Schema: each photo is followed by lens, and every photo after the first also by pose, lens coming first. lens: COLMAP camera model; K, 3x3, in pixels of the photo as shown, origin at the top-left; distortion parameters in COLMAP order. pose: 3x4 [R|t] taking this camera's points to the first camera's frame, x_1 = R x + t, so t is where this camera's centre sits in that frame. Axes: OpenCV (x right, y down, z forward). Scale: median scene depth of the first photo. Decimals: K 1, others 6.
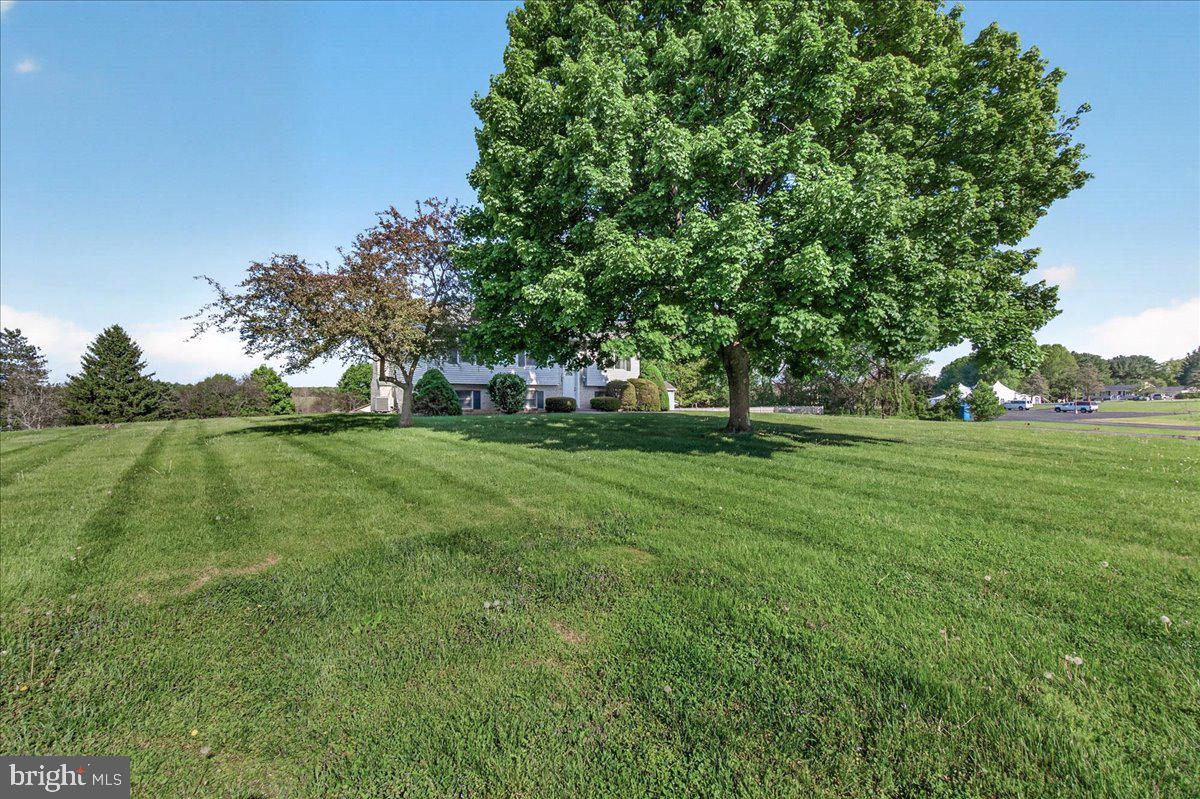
lens RADIAL K [[504.5, 0, 585.0], [0, 504.5, 400.4], [0, 0, 1]] dist [-0.000098, 0.000037]
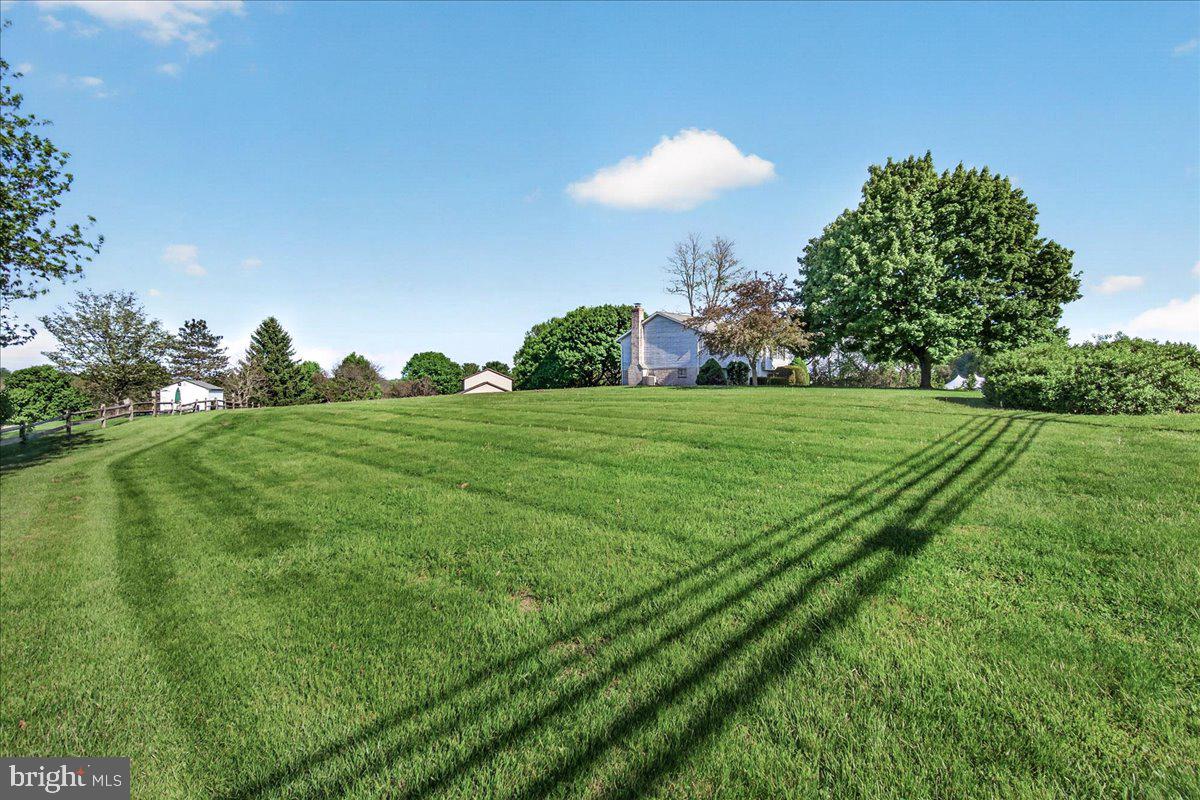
lens RADIAL K [[521.2, 0, 607.7], [0, 521.2, 393.3], [0, 0, 1]] dist [0.001795, 0.000259]
pose [[0.998084, 0.007707, 0.061387, -1.841232], [-0.007635, 0.999970, -0.001404, 0.148978], [-0.061396, 0.000933, 0.998113, -1.768507]]
